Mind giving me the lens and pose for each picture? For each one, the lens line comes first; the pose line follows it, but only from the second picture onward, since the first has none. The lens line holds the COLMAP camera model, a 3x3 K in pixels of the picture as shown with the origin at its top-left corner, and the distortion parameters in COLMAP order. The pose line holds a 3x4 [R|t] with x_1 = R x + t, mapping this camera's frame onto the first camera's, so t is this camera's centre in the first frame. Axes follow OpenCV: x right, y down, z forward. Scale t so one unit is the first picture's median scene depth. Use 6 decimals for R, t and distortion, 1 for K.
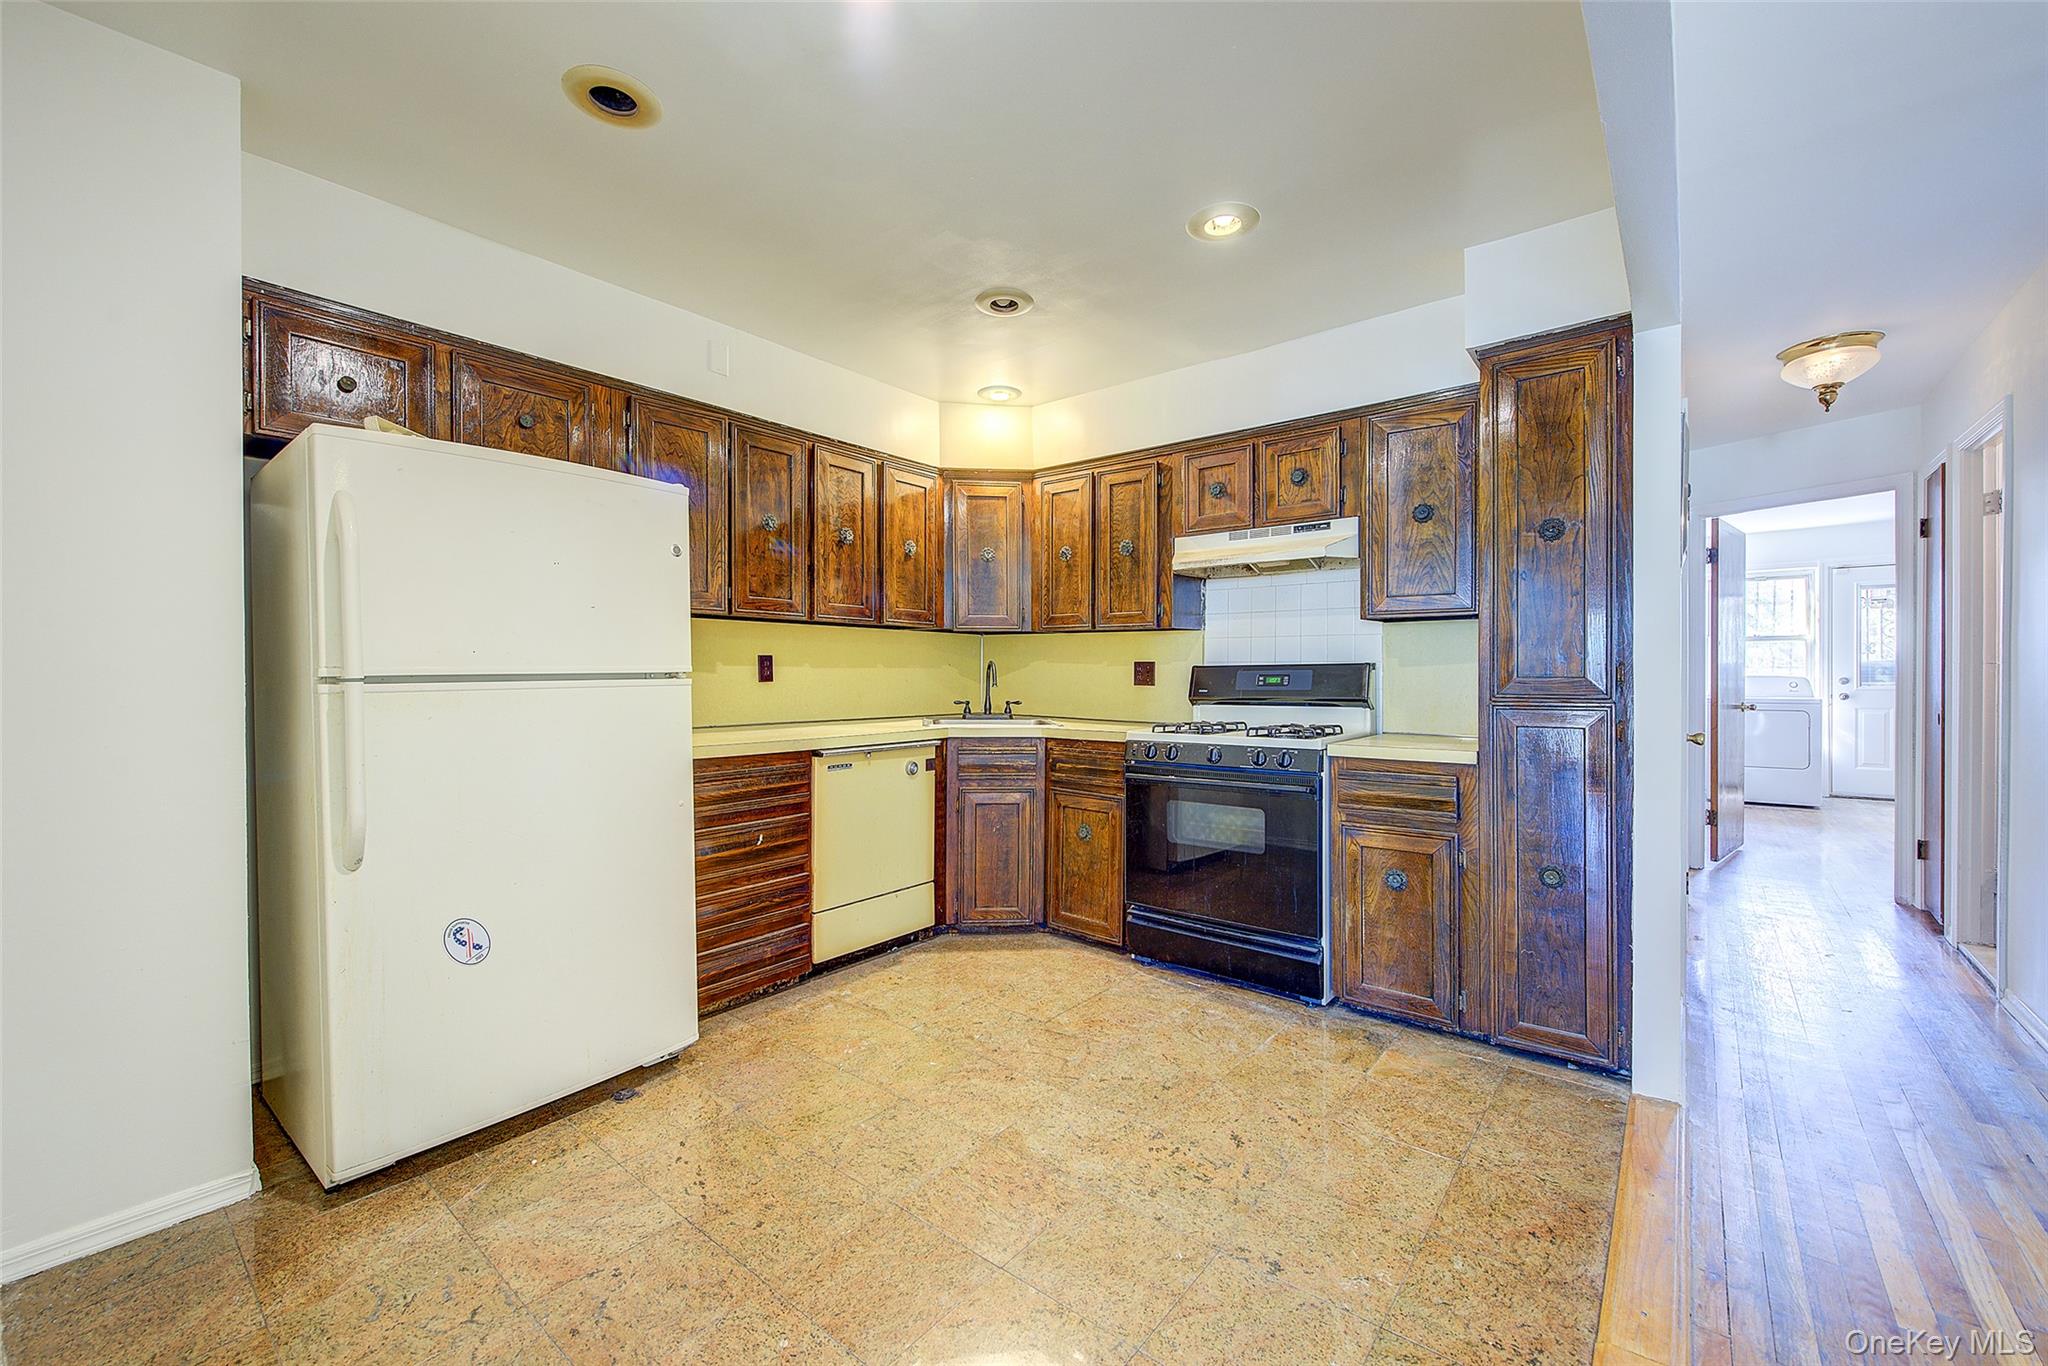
lens RADIAL K [[813.1, 0, 1020.9], [0, 813.1, 678.0], [0, 0, 1]] dist [0.001805, -0.001530]
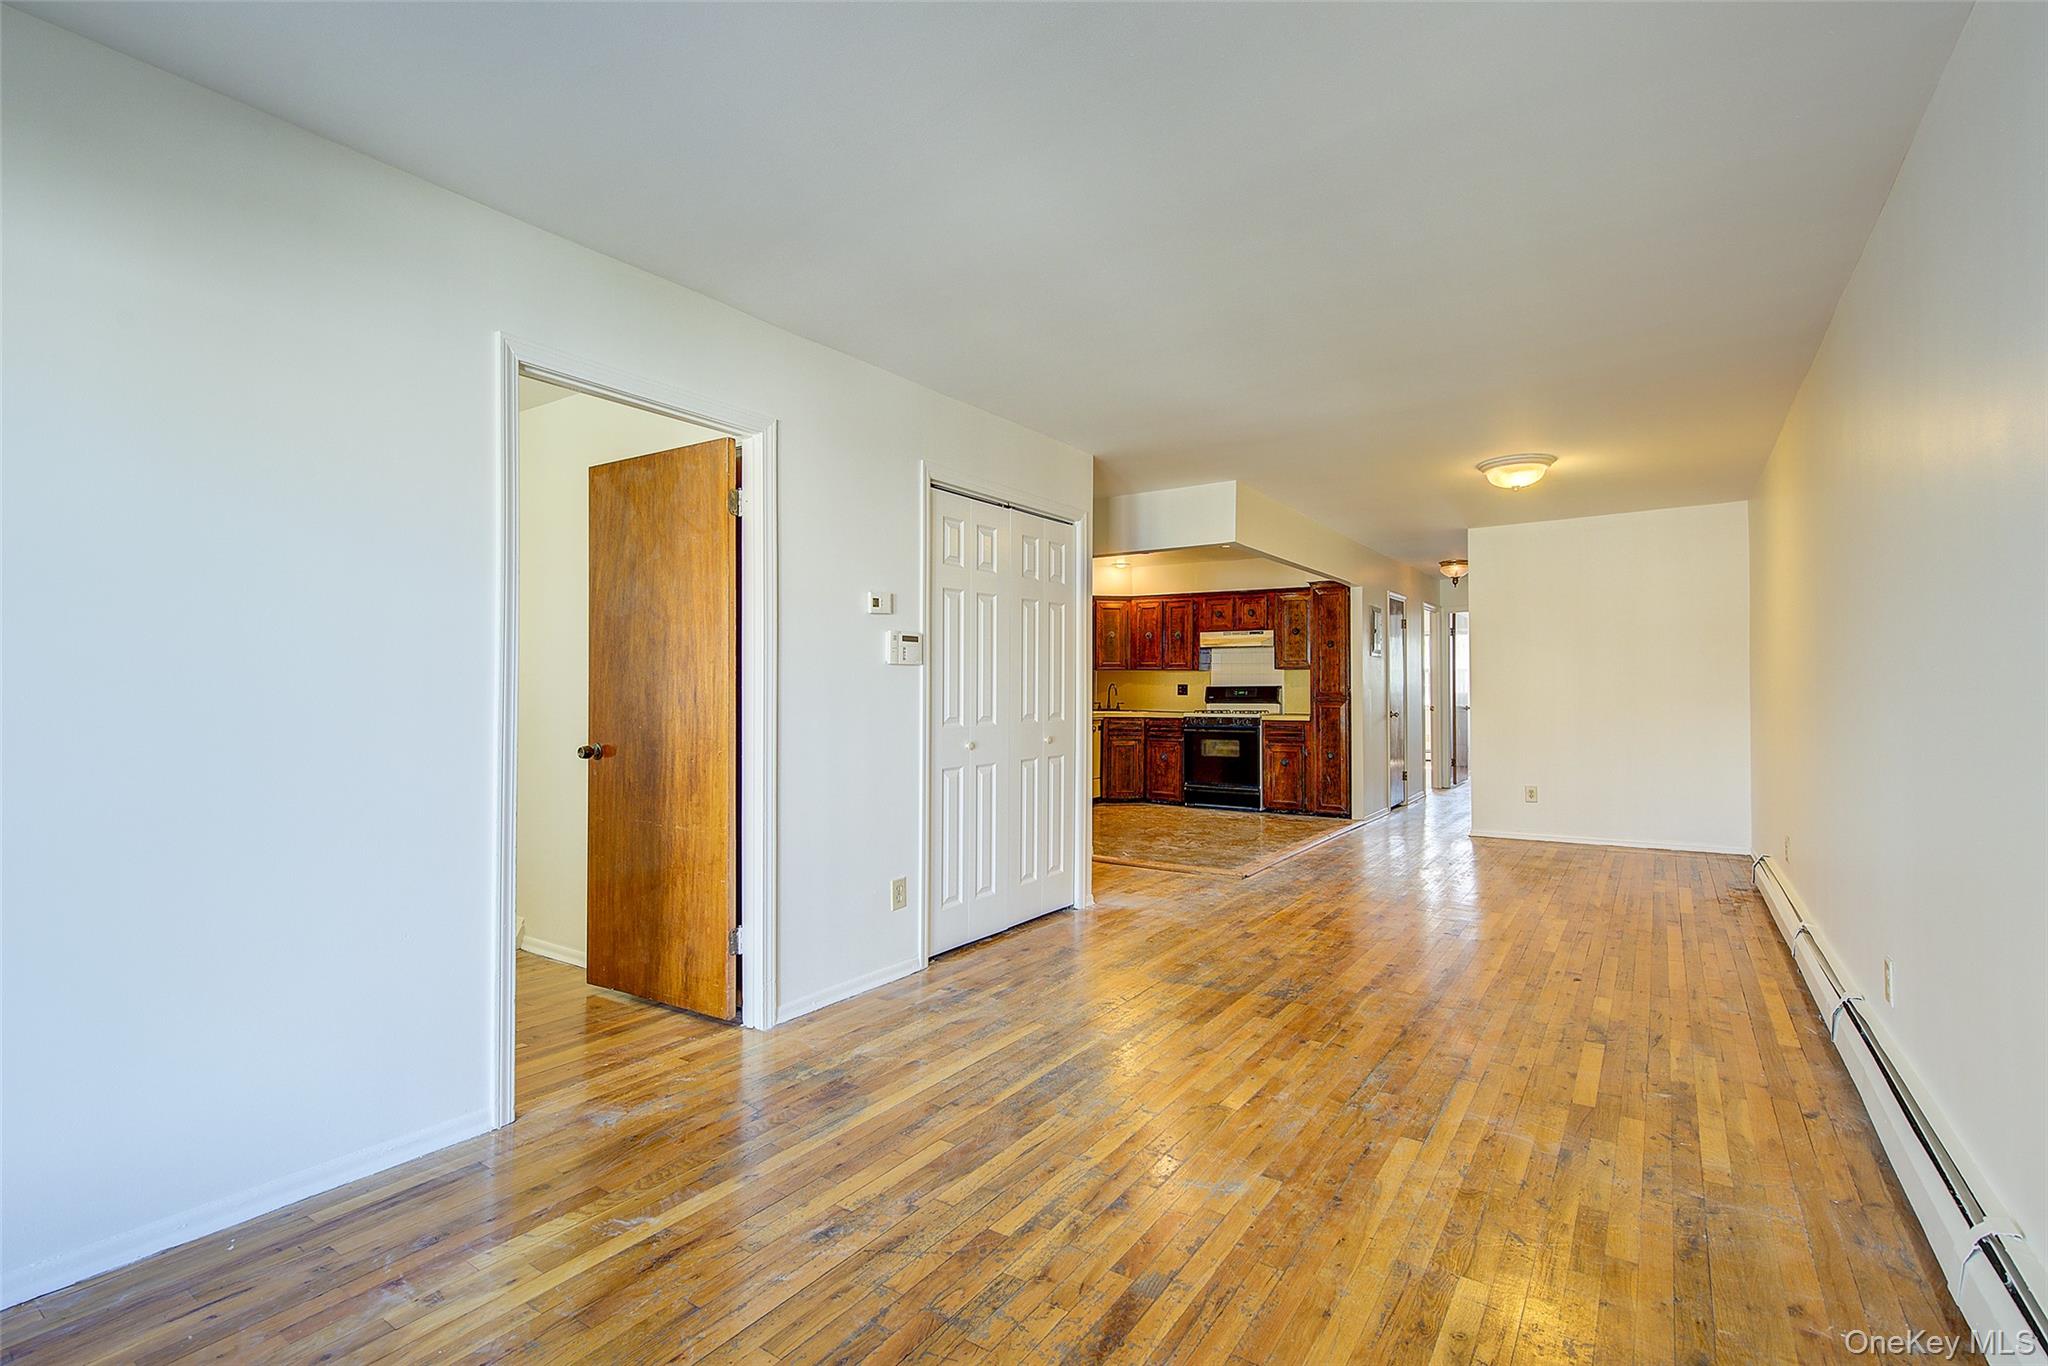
lens RADIAL K [[941.4, 0, 1016.7], [0, 941.4, 681.3], [0, 0, 1]] dist [0.000757, -0.000298]
pose [[0.996430, 0.003880, 0.084338, -0.610752], [-0.002821, 0.999916, -0.012668, 0.006019], [-0.084380, 0.012385, 0.996357, -1.792131]]
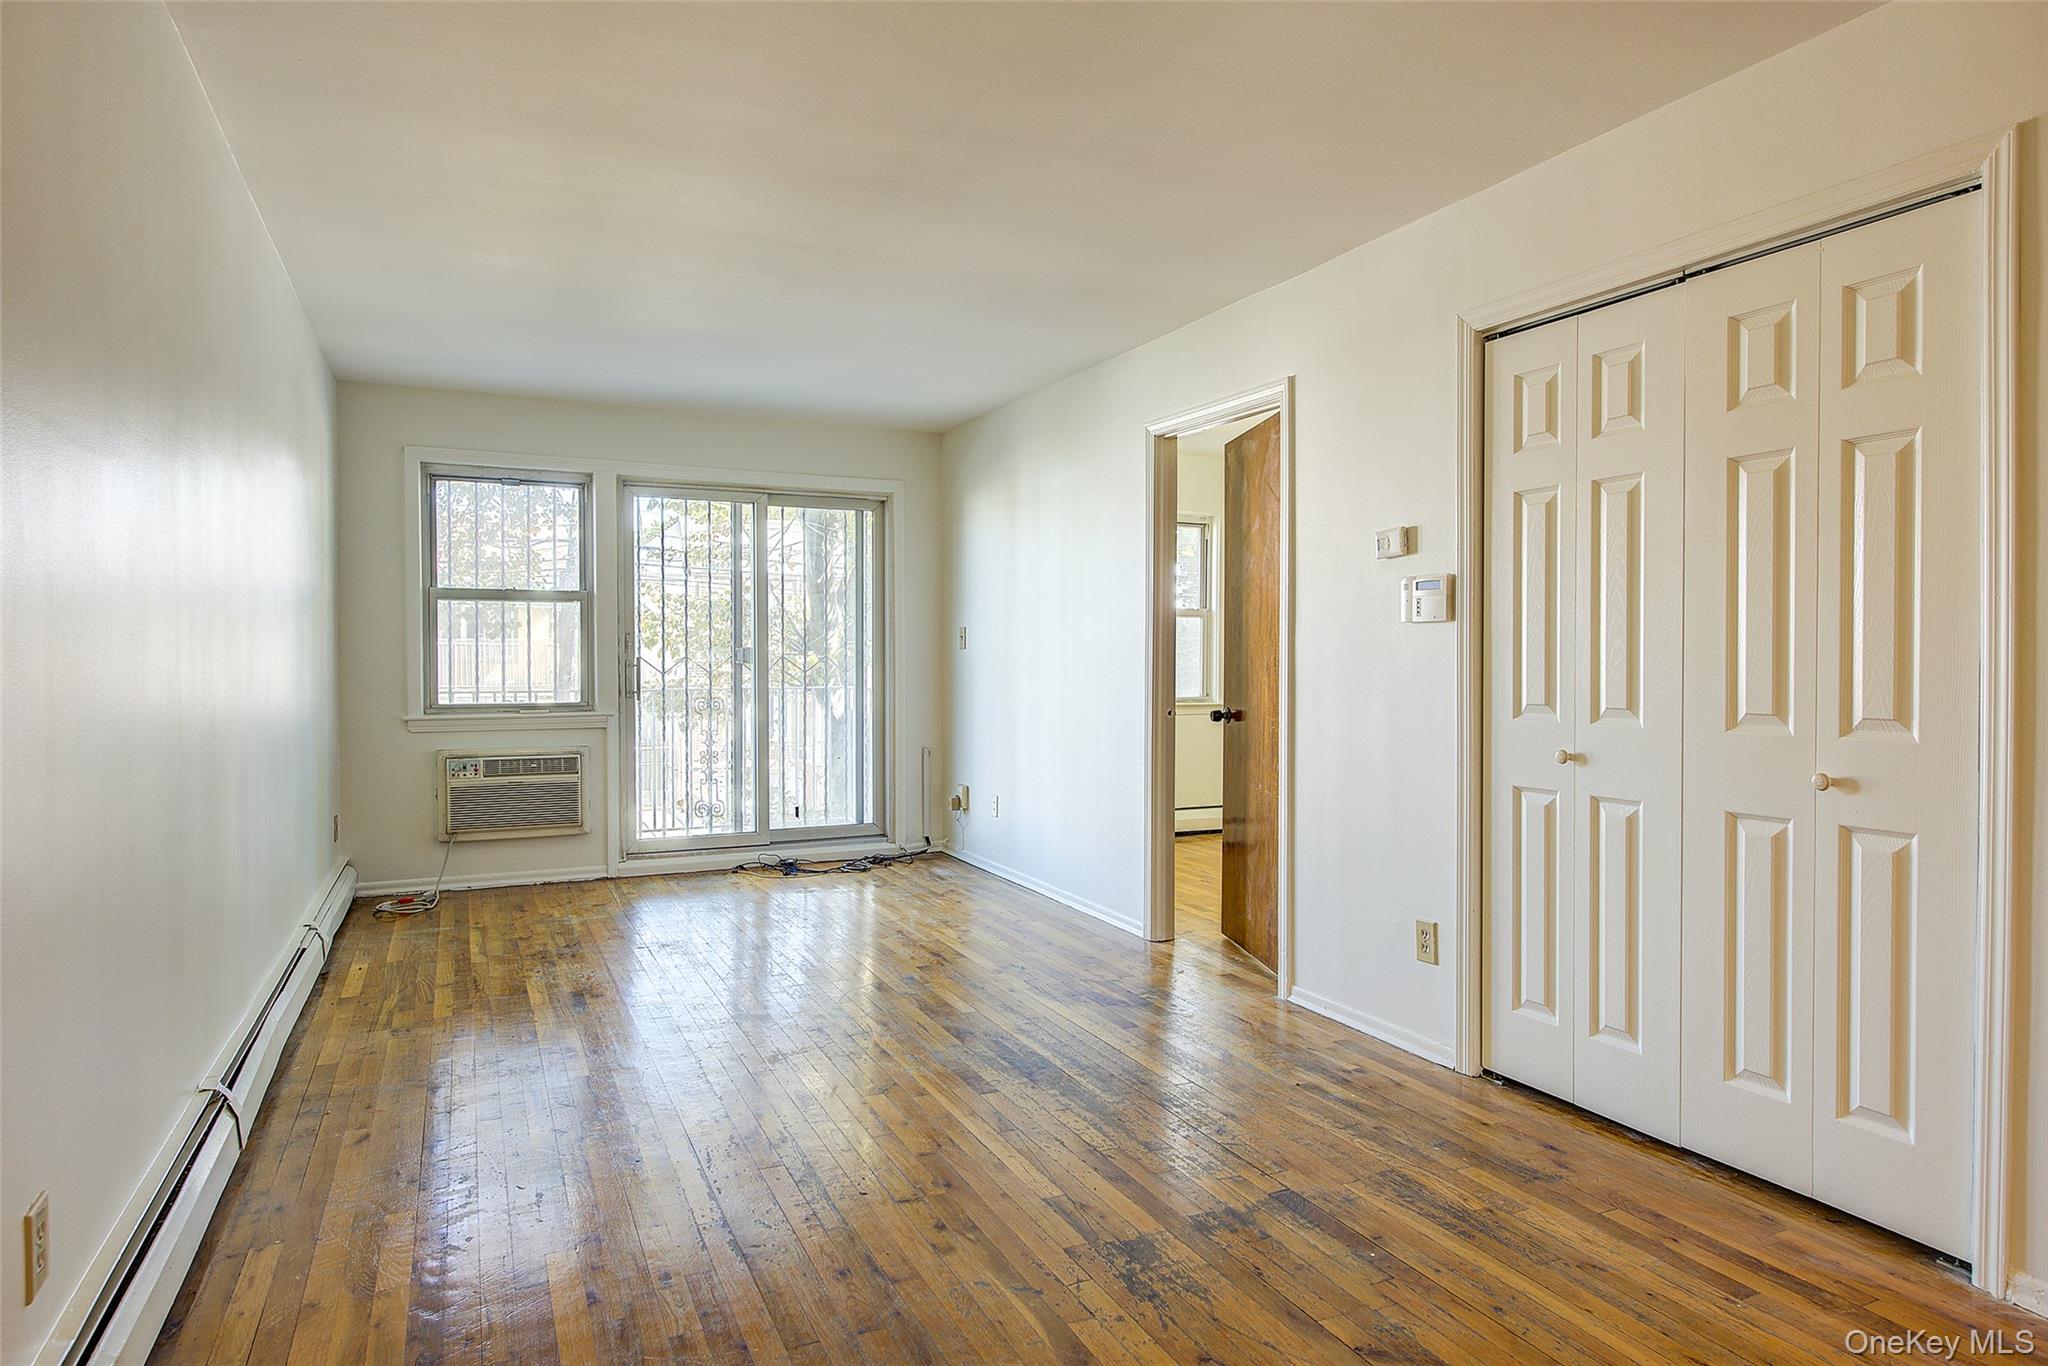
lens RADIAL K [[1193.1, 0, 1028.4], [0, 1193.1, 673.1], [0, 0, 1]] dist [-0.005487, -0.000231]
pose [[-0.426106, 0.017361, -0.904507, 0.476299], [-0.002497, 0.999789, 0.020366, -0.005264], [0.904670, 0.010937, -0.425973, -0.453522]]
